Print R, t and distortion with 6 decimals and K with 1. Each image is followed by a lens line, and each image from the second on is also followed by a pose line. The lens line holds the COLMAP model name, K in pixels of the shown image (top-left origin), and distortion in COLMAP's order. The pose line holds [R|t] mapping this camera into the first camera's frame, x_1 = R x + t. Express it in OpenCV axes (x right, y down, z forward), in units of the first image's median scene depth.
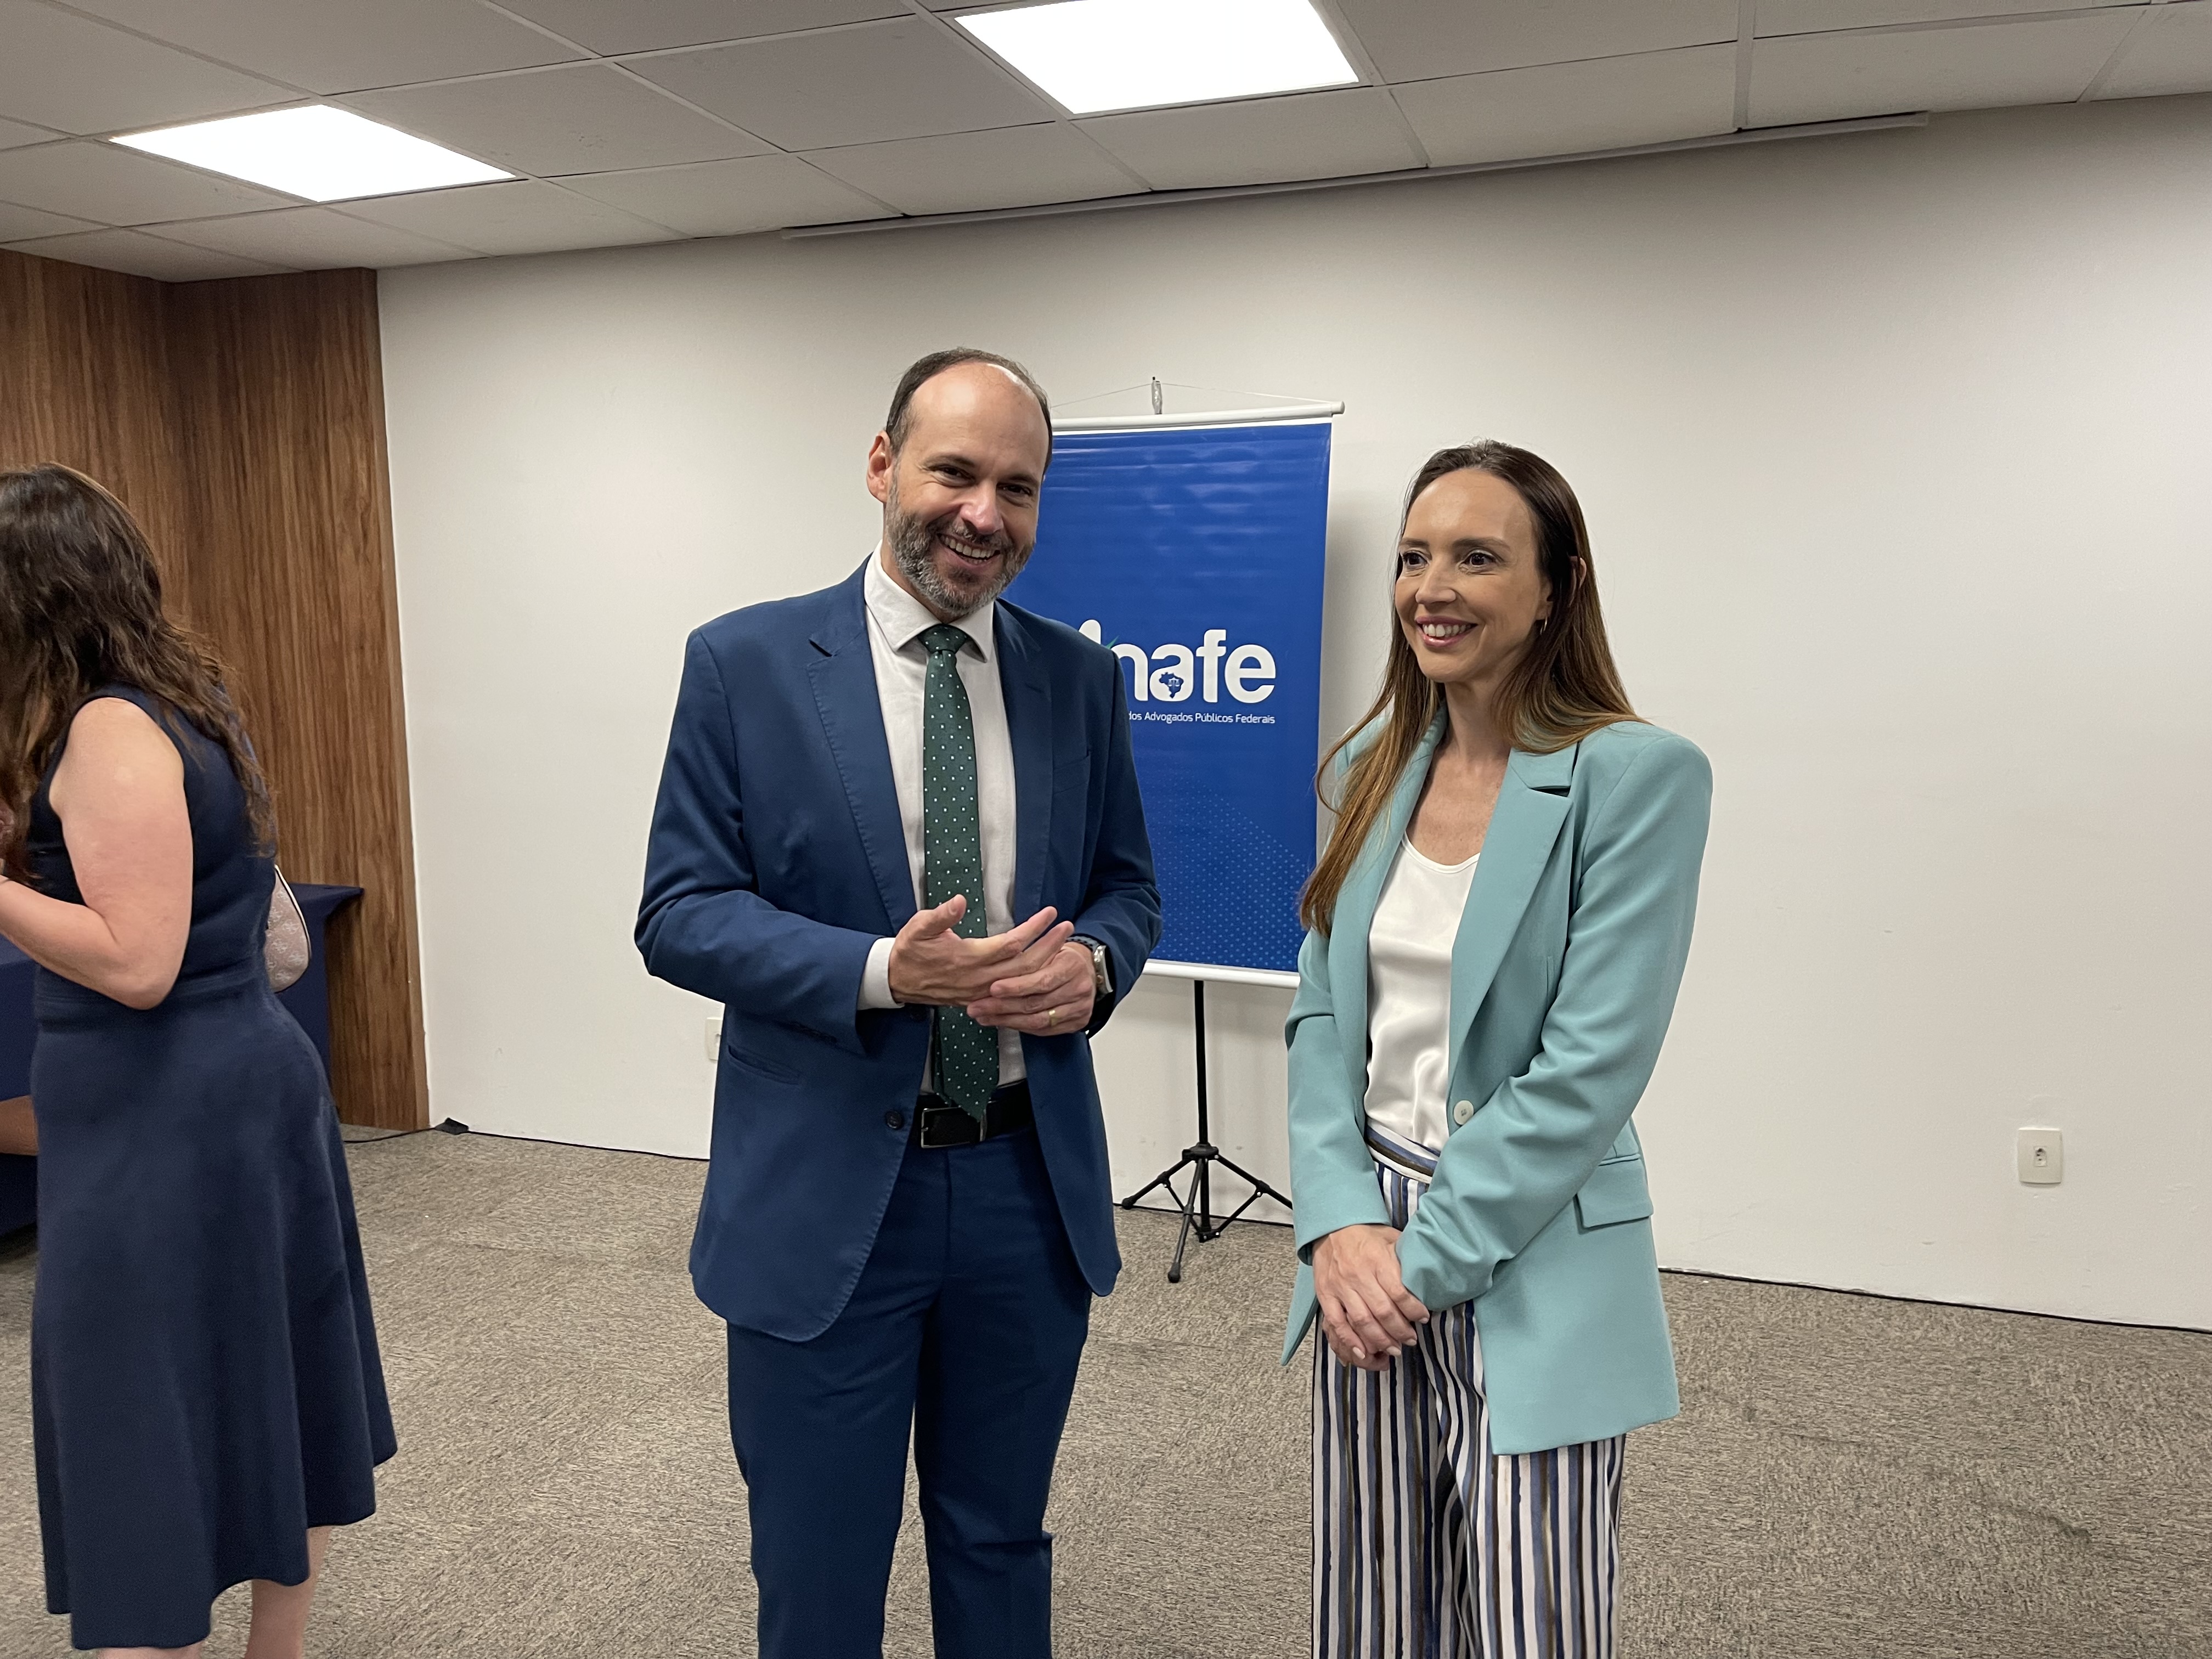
lens RADIAL K [[1669.5, 0, 1105.6], [0, 1669.5, 851.8], [0, 0, 1]] dist [0.071977, -0.094129]
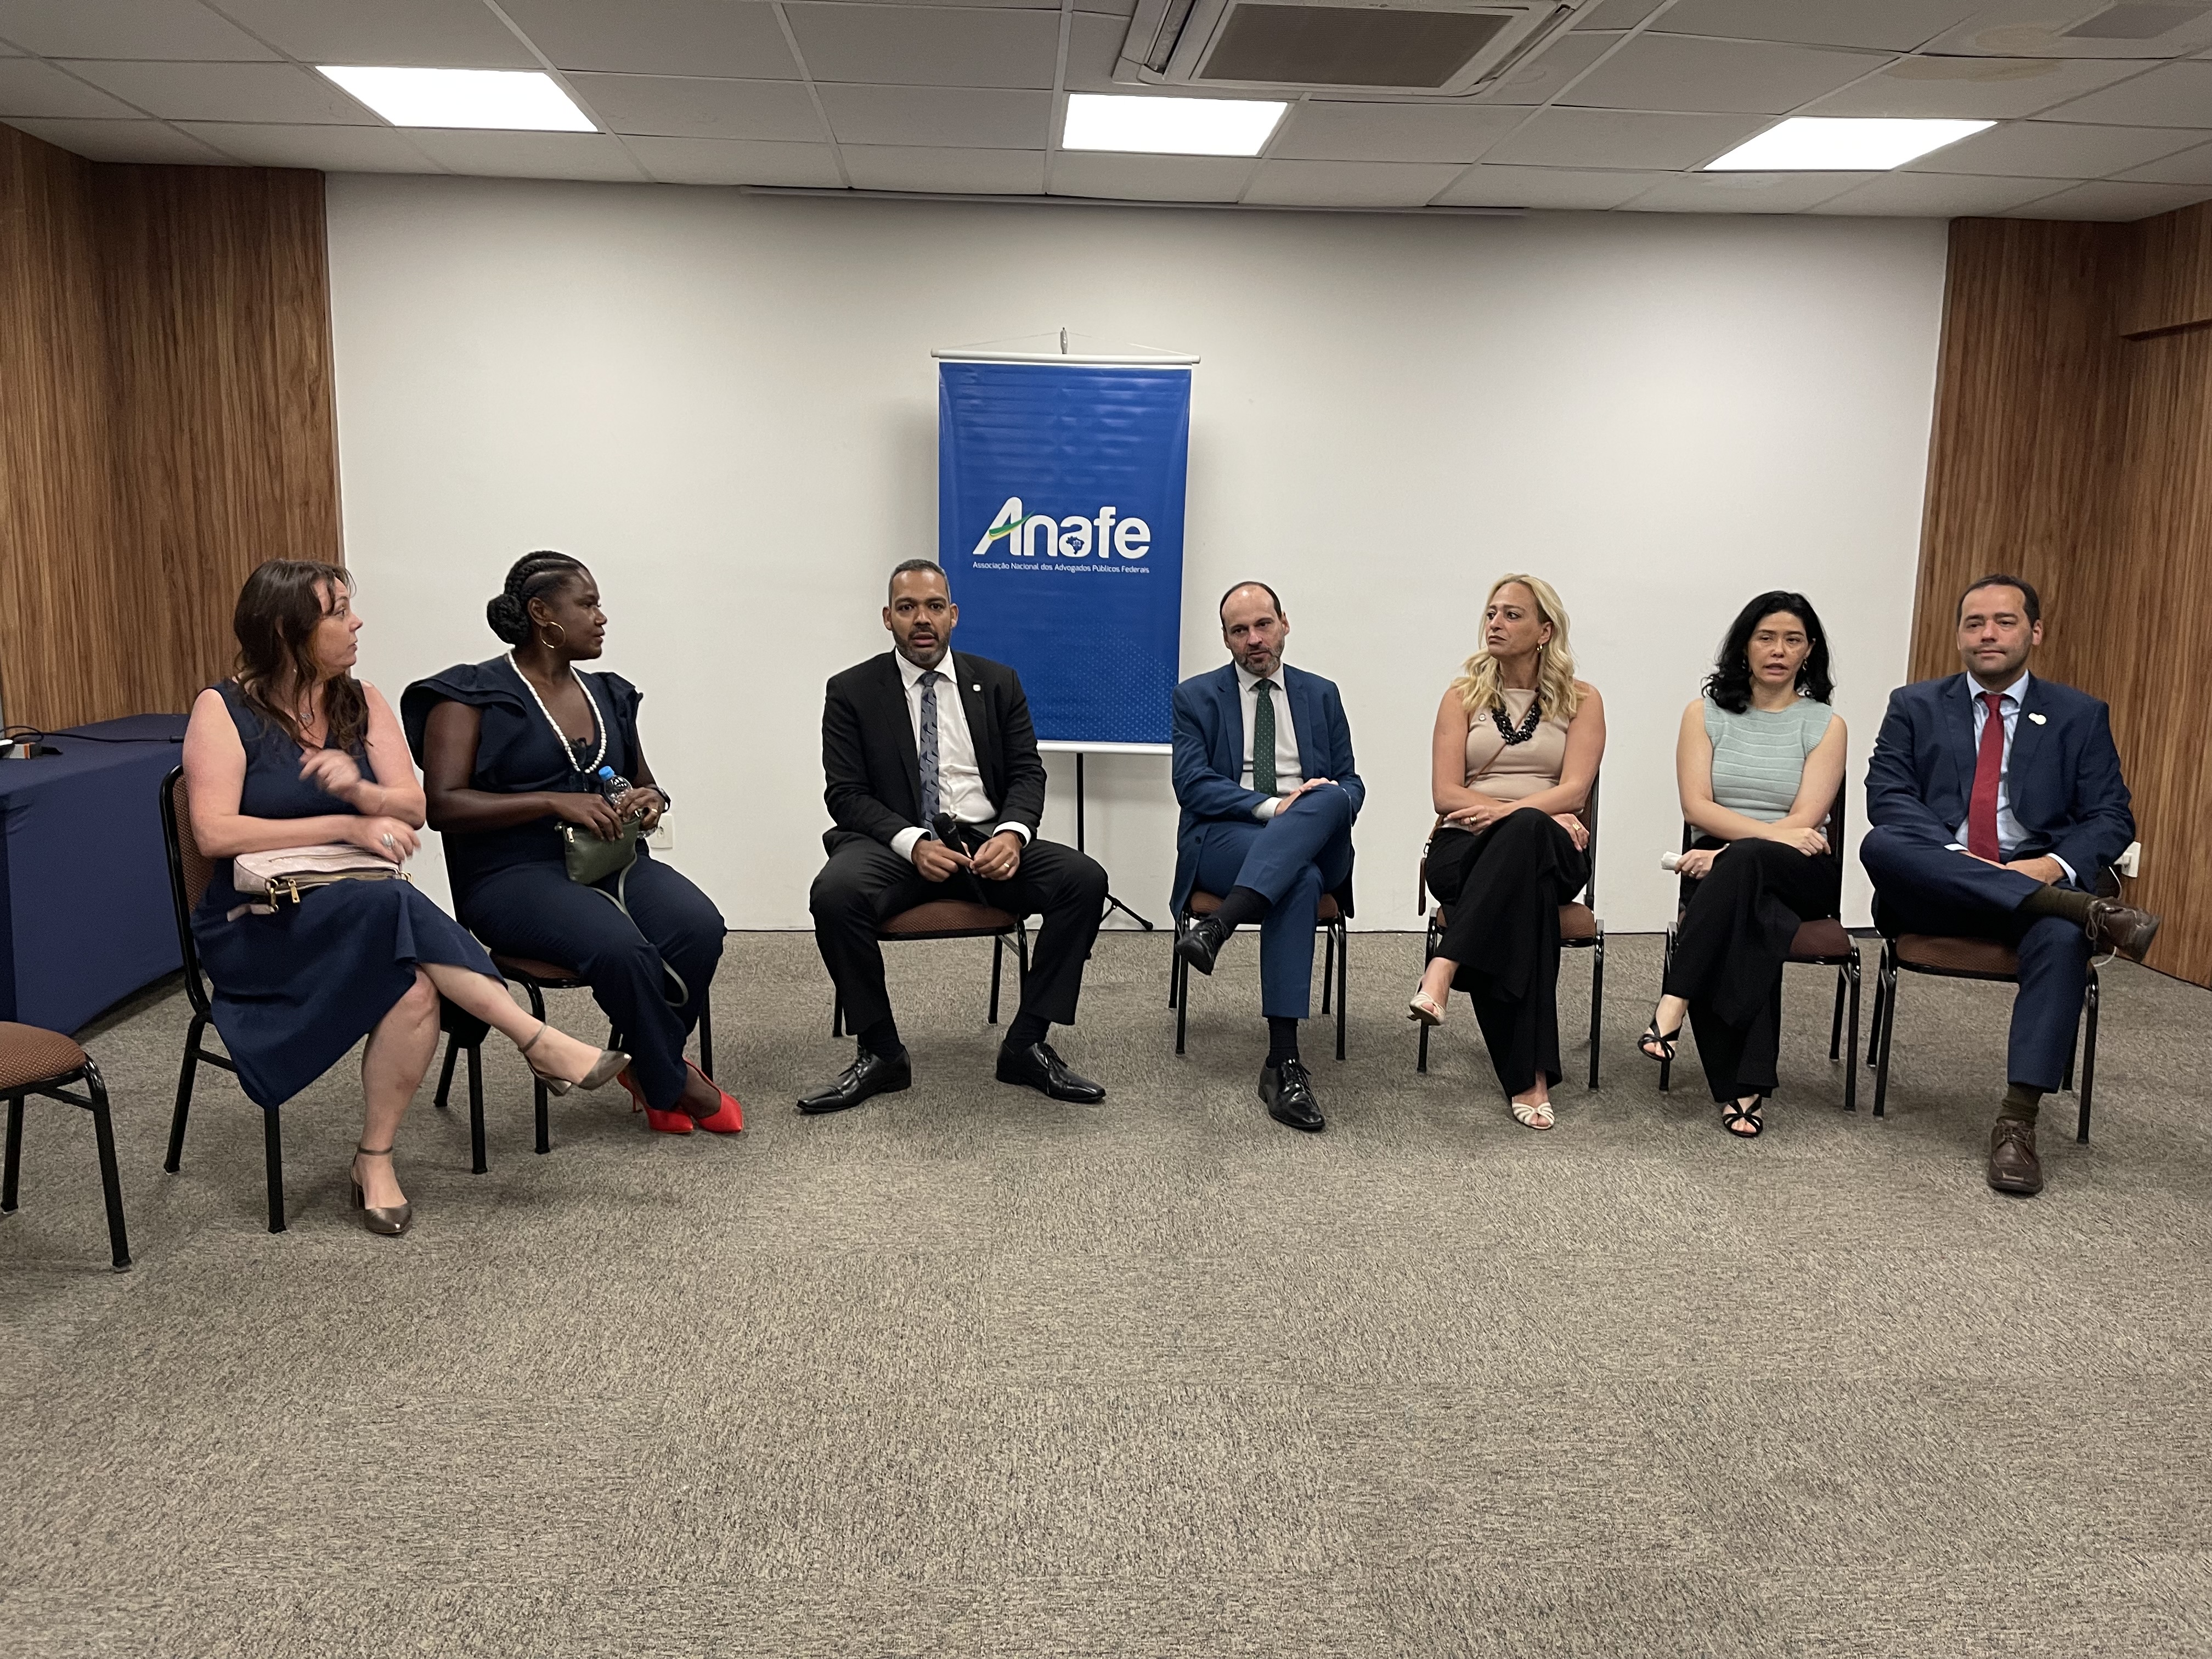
lens RADIAL K [[1669.5, 0, 1100.7], [0, 1669.5, 825.1], [0, 0, 1]] dist [0.071977, -0.094129]
pose [[0.918879, -0.038336, 0.392672, -0.414790], [0.028761, 0.999129, 0.030241, 0.078902], [-0.393489, -0.016494, 0.919181, -0.269079]]
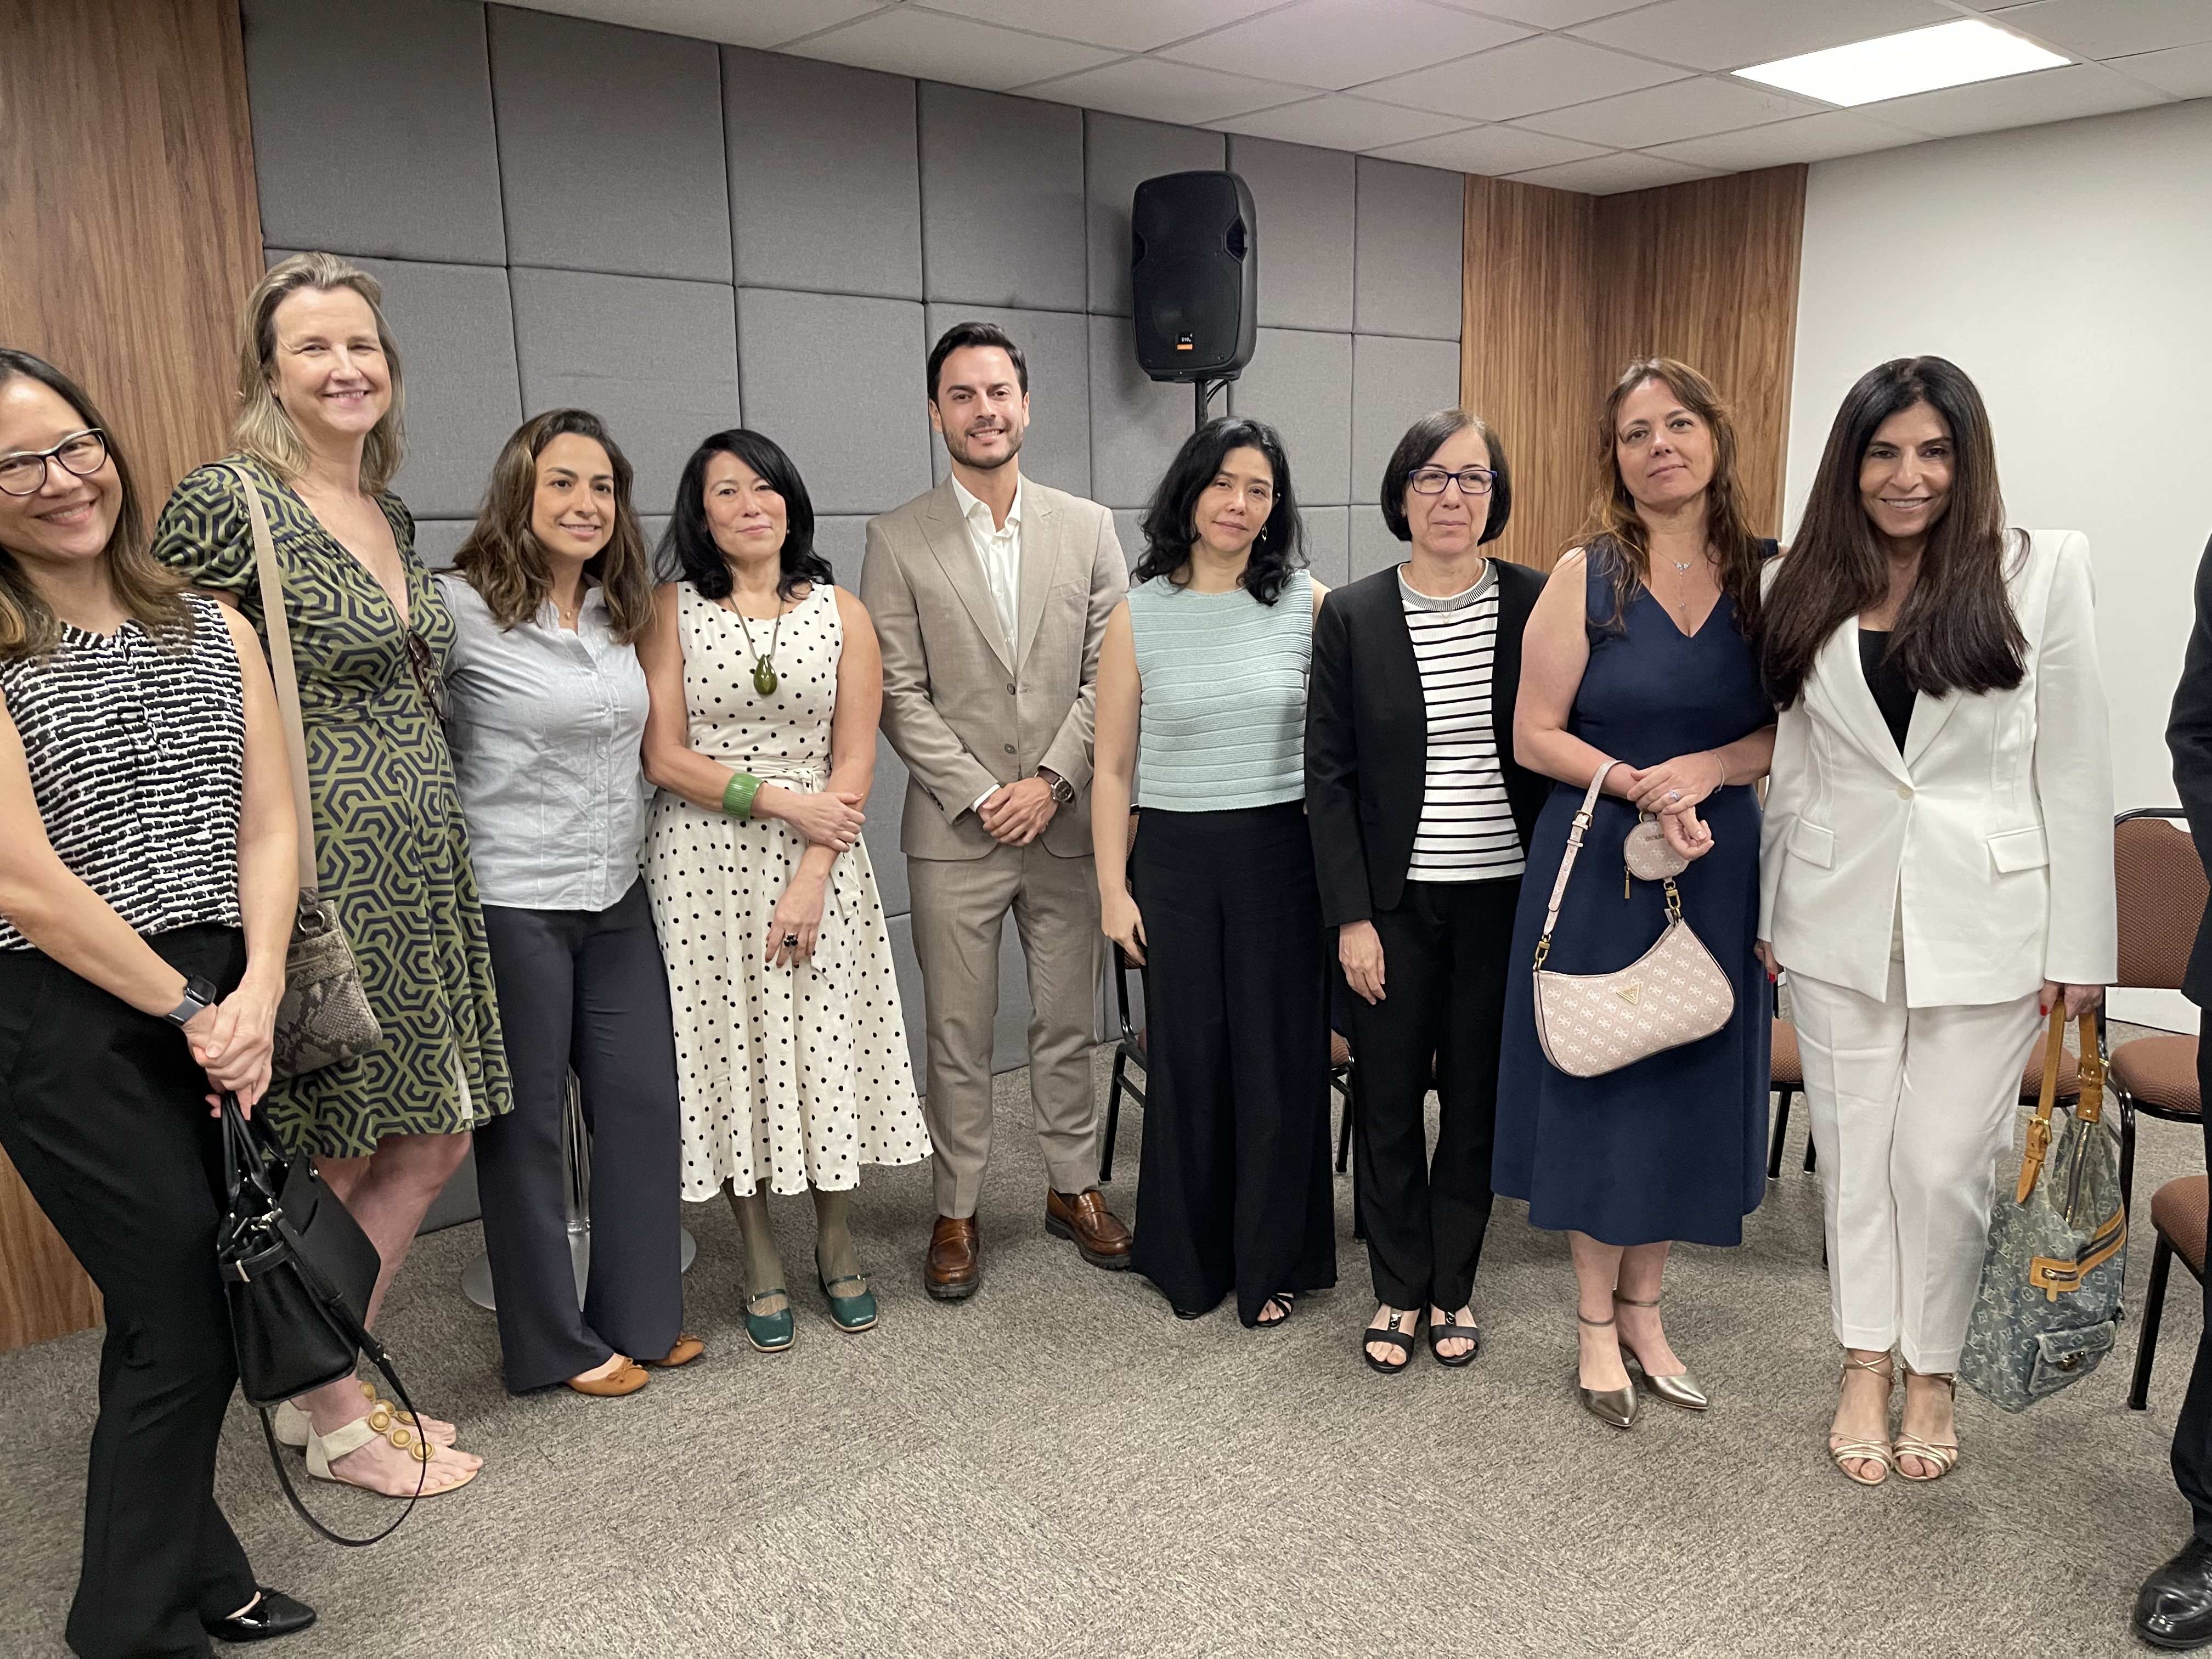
lens RADIAL K [[1669.5, 0, 1124.6], [0, 1669.5, 831.8], [0, 0, 1]] dist [0.071977, -0.094129]
pose [[0.872865, 0.084569, -0.480577, -0.254312], [-0.056600, 0.995766, 0.072427, 0.031311], [0.484667, -0.036018, 0.873957, -0.185421]]
